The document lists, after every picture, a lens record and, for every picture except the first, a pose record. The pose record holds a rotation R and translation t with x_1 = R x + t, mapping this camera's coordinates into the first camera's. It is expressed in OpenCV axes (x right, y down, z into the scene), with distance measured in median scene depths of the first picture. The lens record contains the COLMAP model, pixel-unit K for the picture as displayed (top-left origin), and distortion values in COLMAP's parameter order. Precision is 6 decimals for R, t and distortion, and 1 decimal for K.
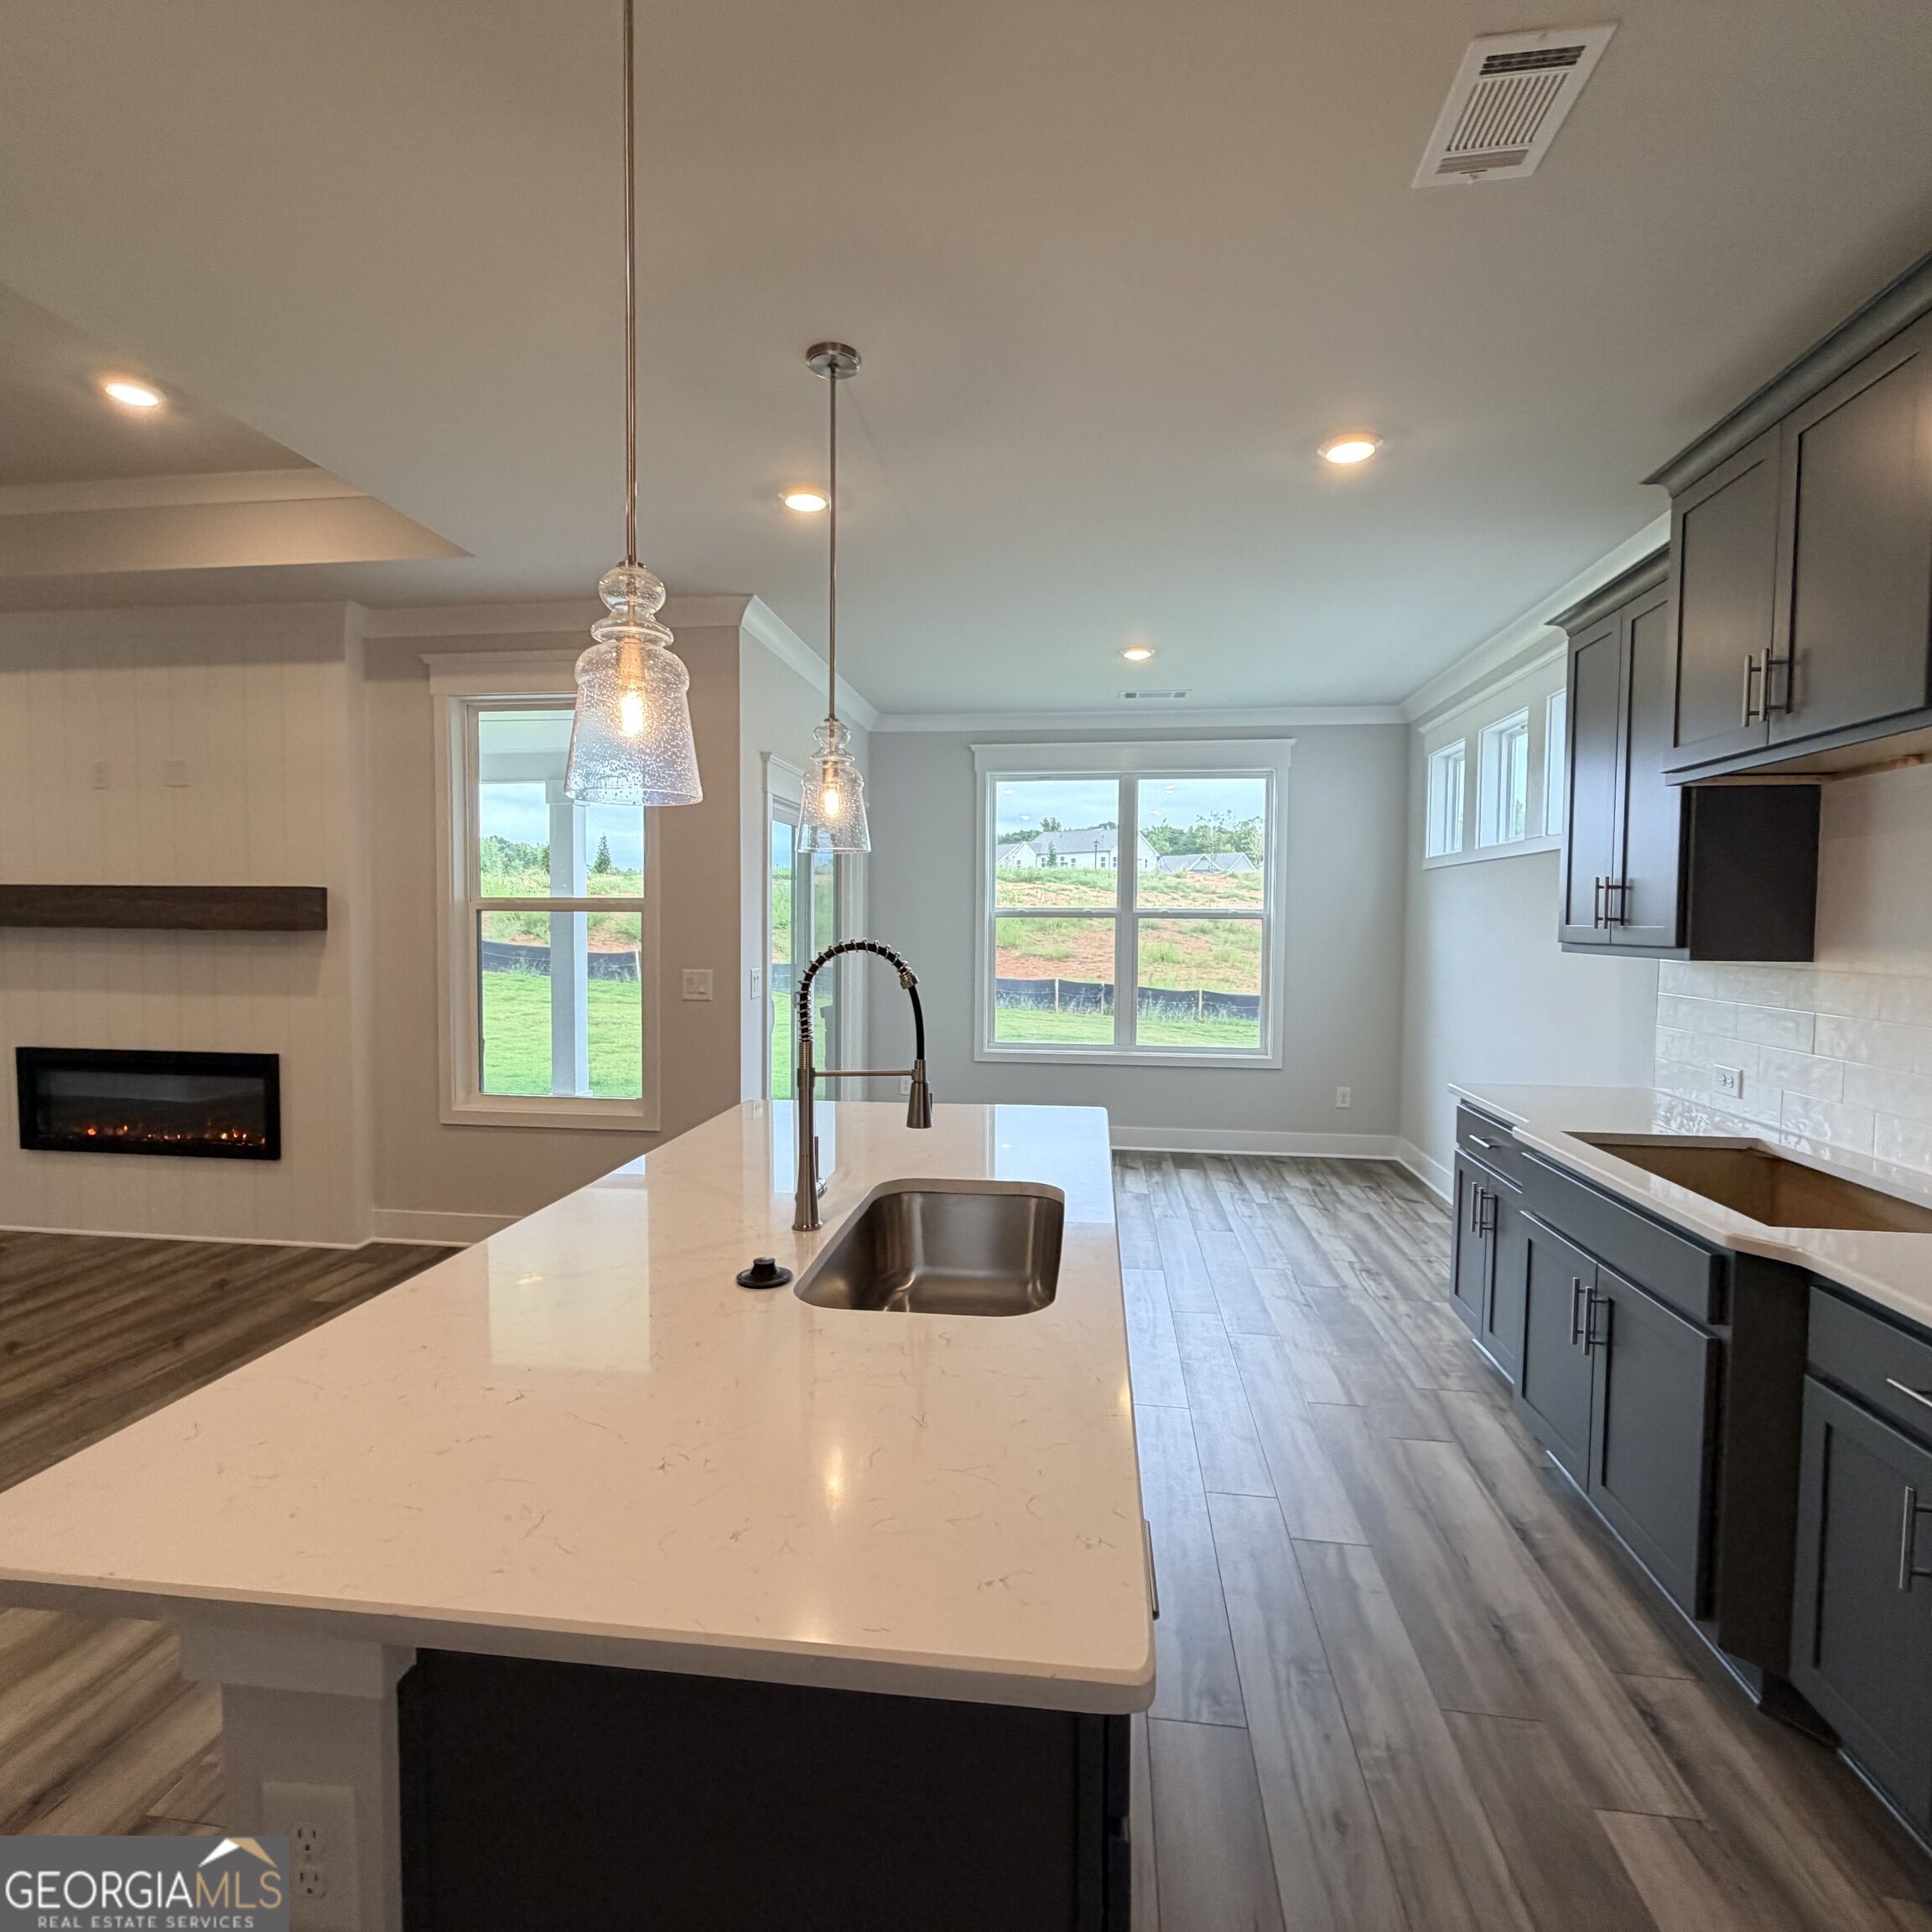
lens RADIAL K [[1027.9, 0, 952.1], [0, 1027.9, 964.7], [0, 0, 1]] dist [0.000135, 0.000056]
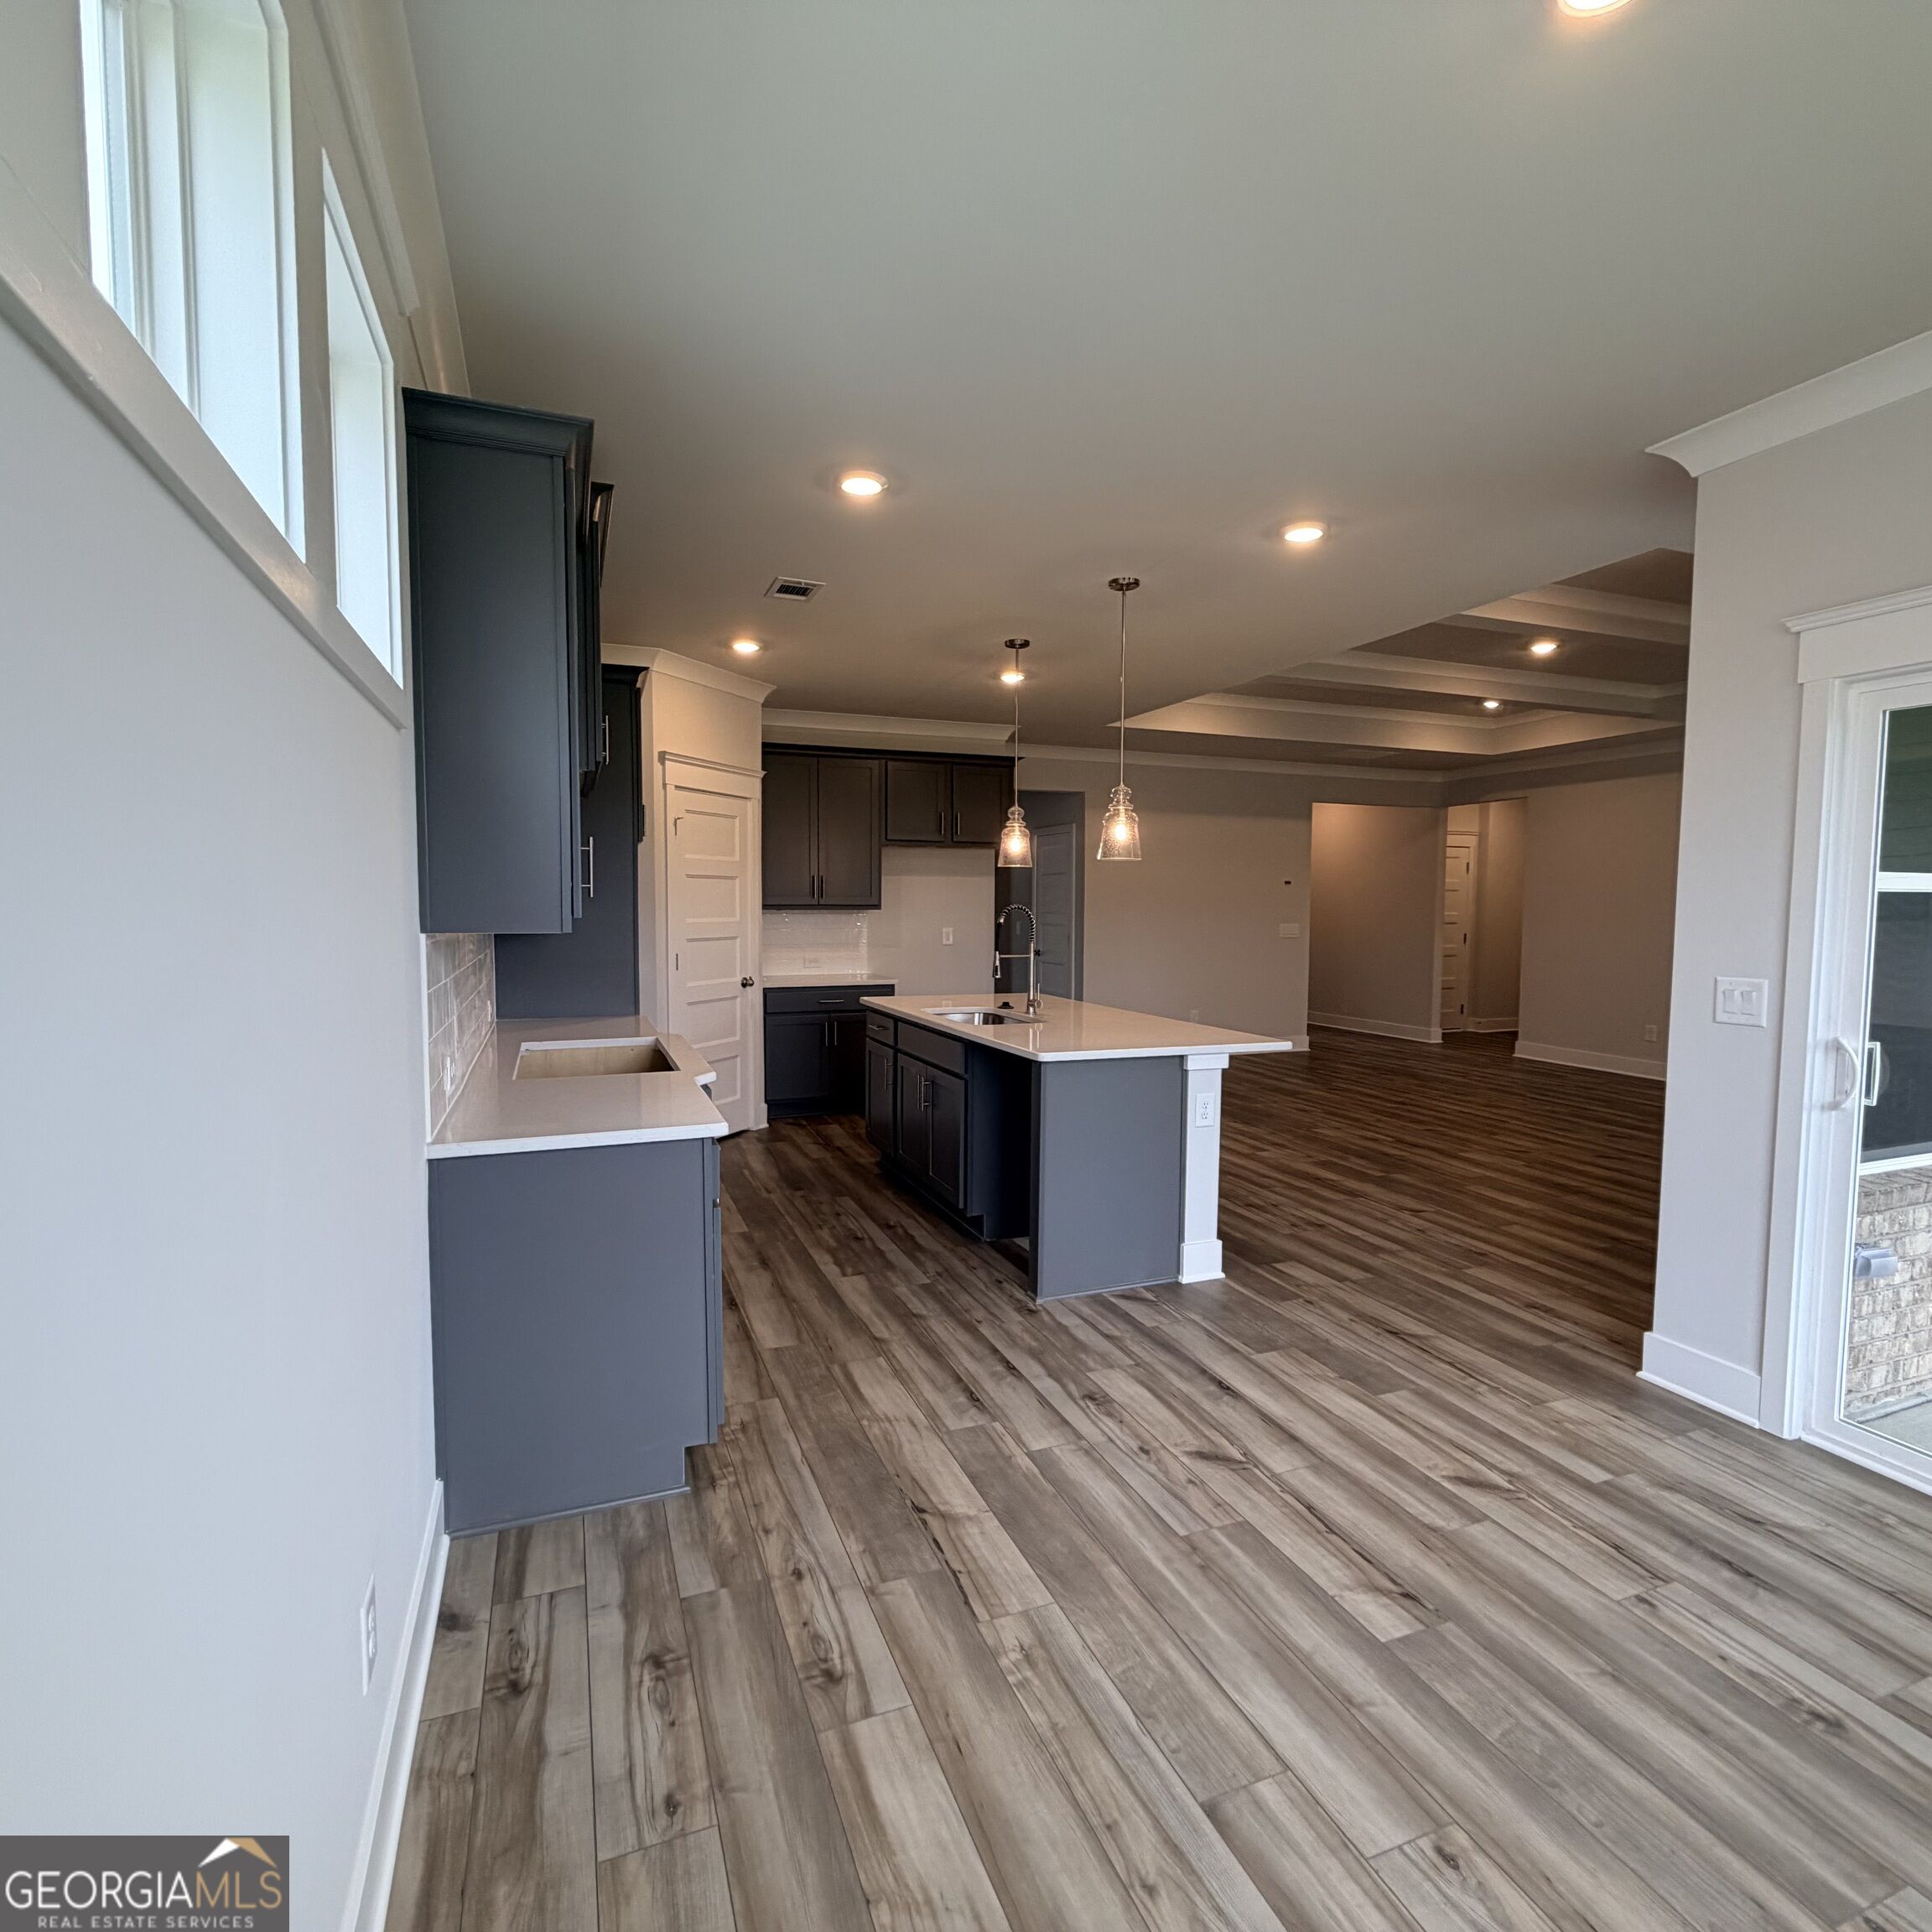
lens RADIAL K [[1027.9, 0, 962.8], [0, 1027.9, 961.7], [0, 0, 1]] dist [0.000135, 0.000056]
pose [[-0.871229, 0.017639, -0.490560, 0.513919], [-0.032228, 0.995143, 0.093020, -0.047284], [0.489818, 0.096852, -0.866428, 1.255219]]
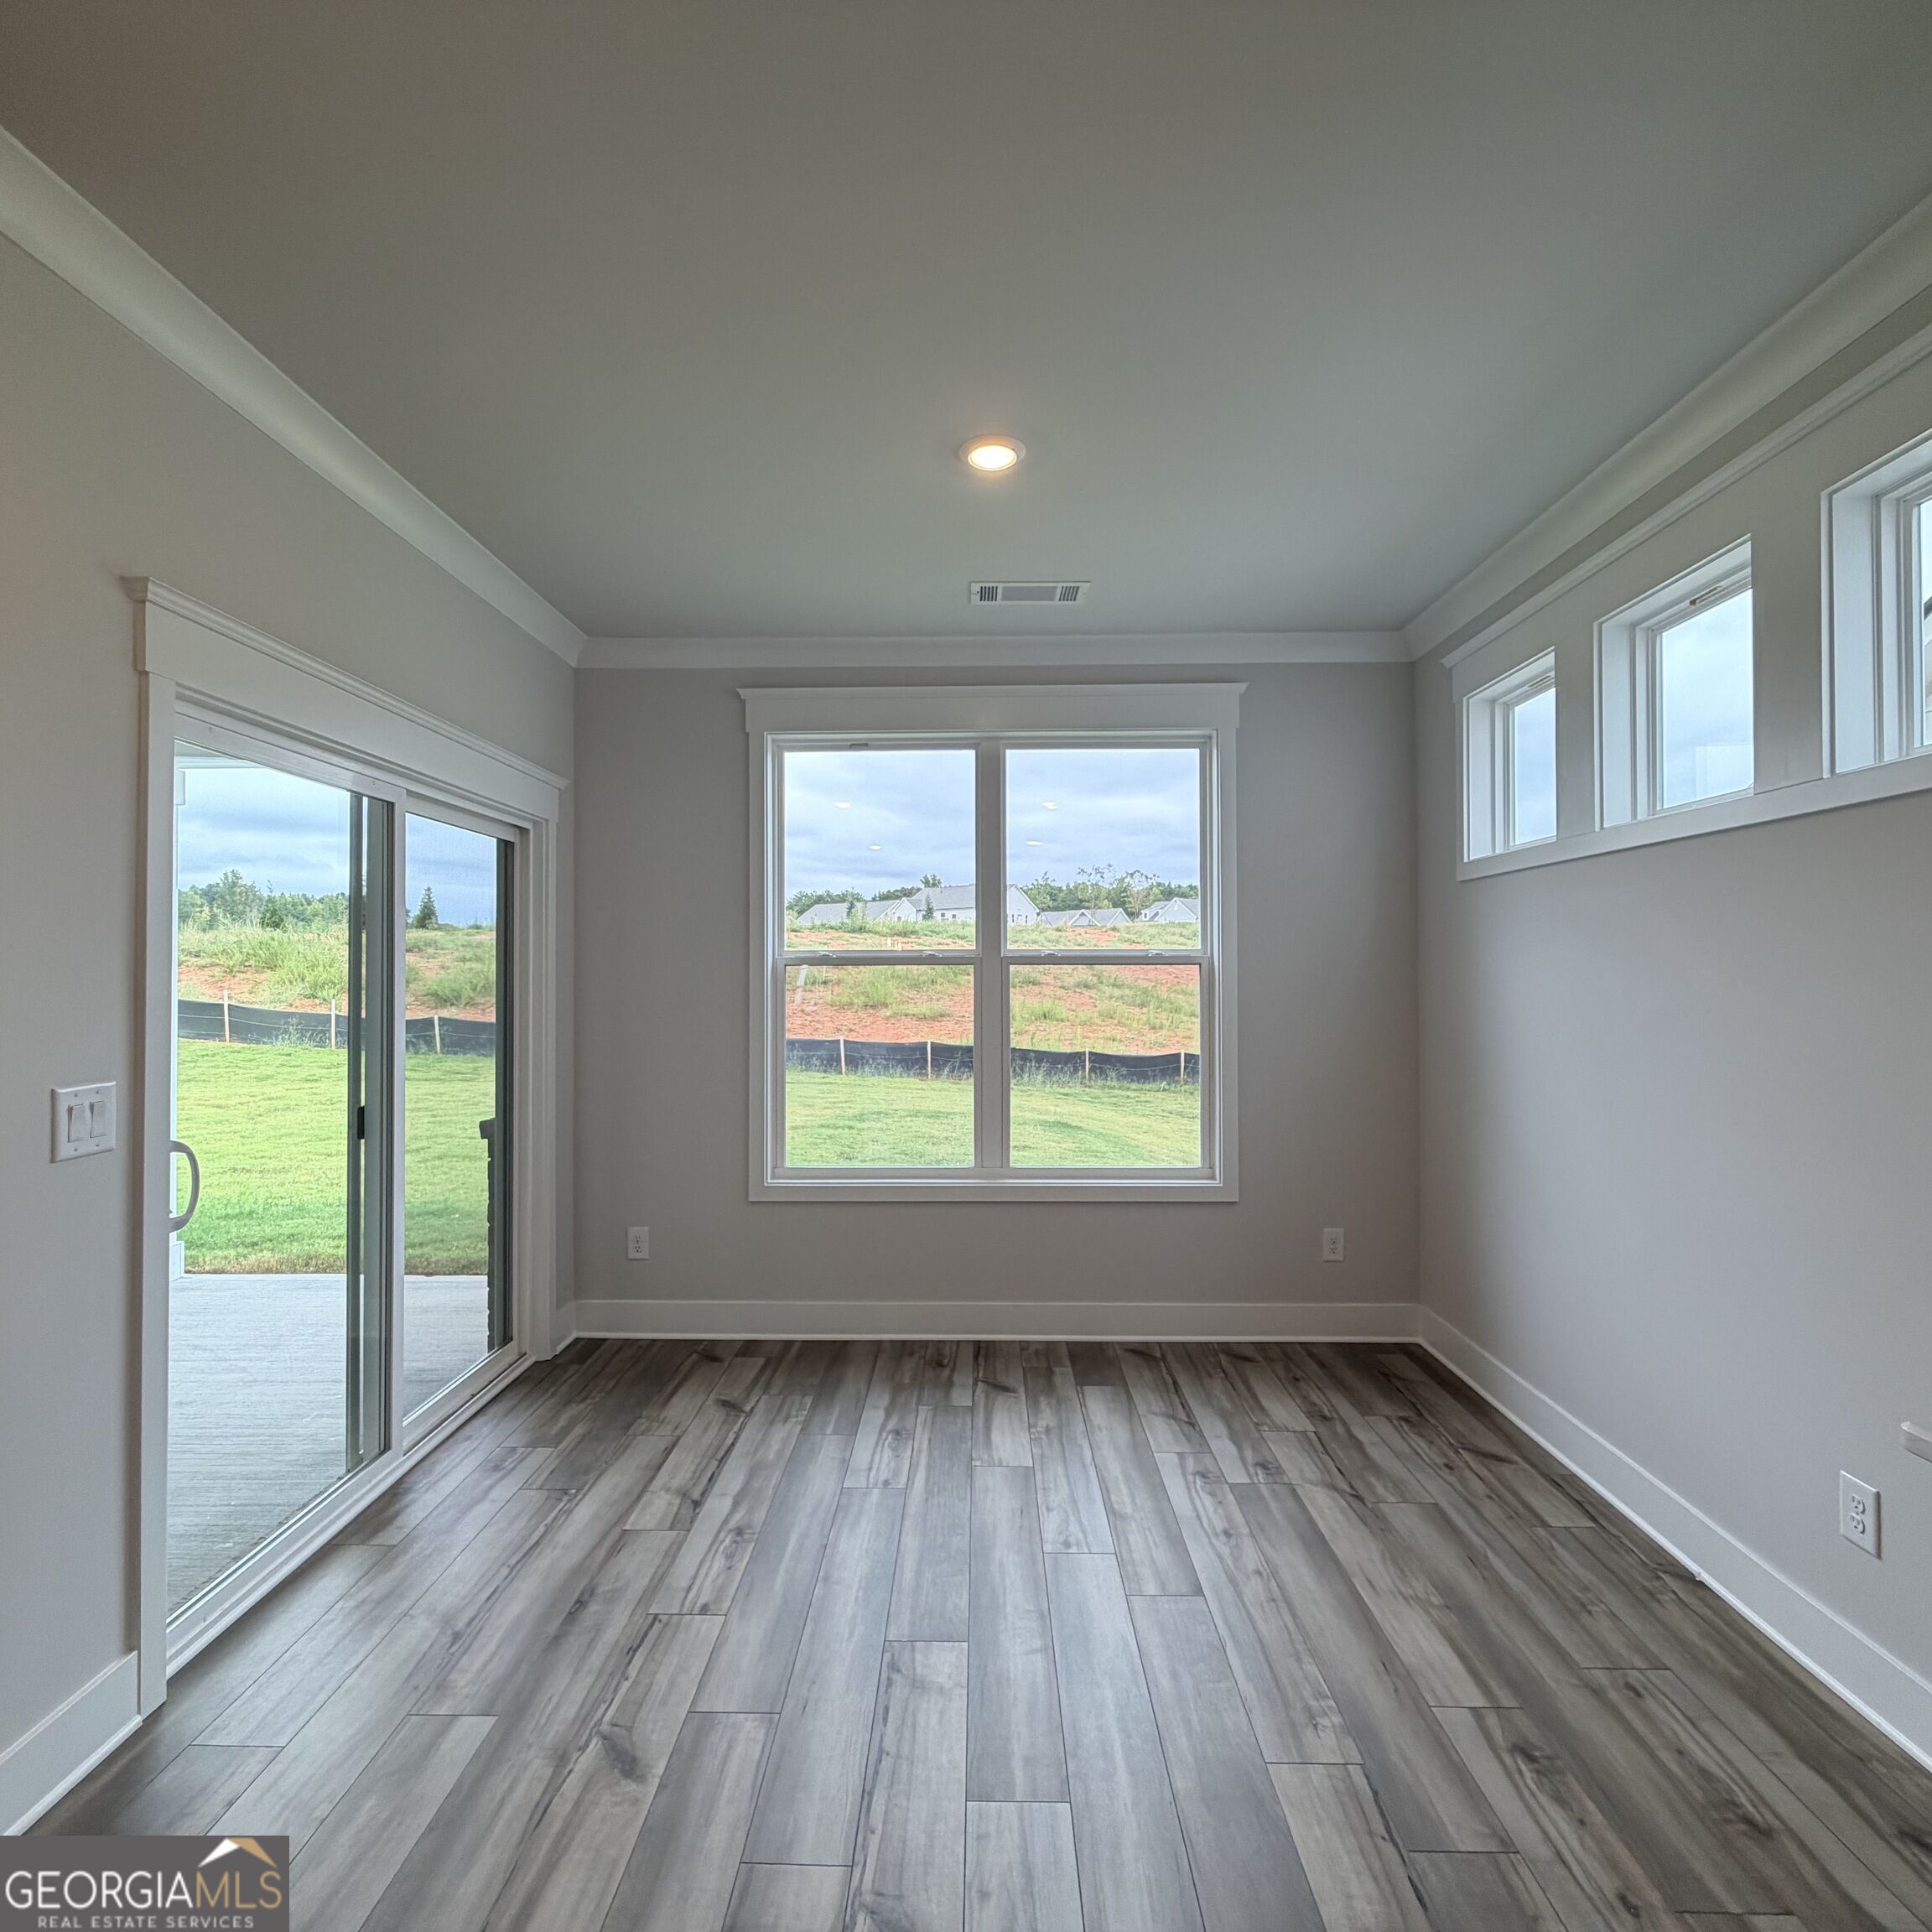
lens RADIAL K [[1027.9, 0, 956.7], [0, 1027.9, 969.6], [0, 0, 1]] dist [0.000135, 0.000056]
pose [[0.993066, -0.008864, 0.117222, 0.103722], [0.014847, 0.998625, -0.050269, -0.015572], [-0.116615, 0.051661, 0.991833, 0.523331]]
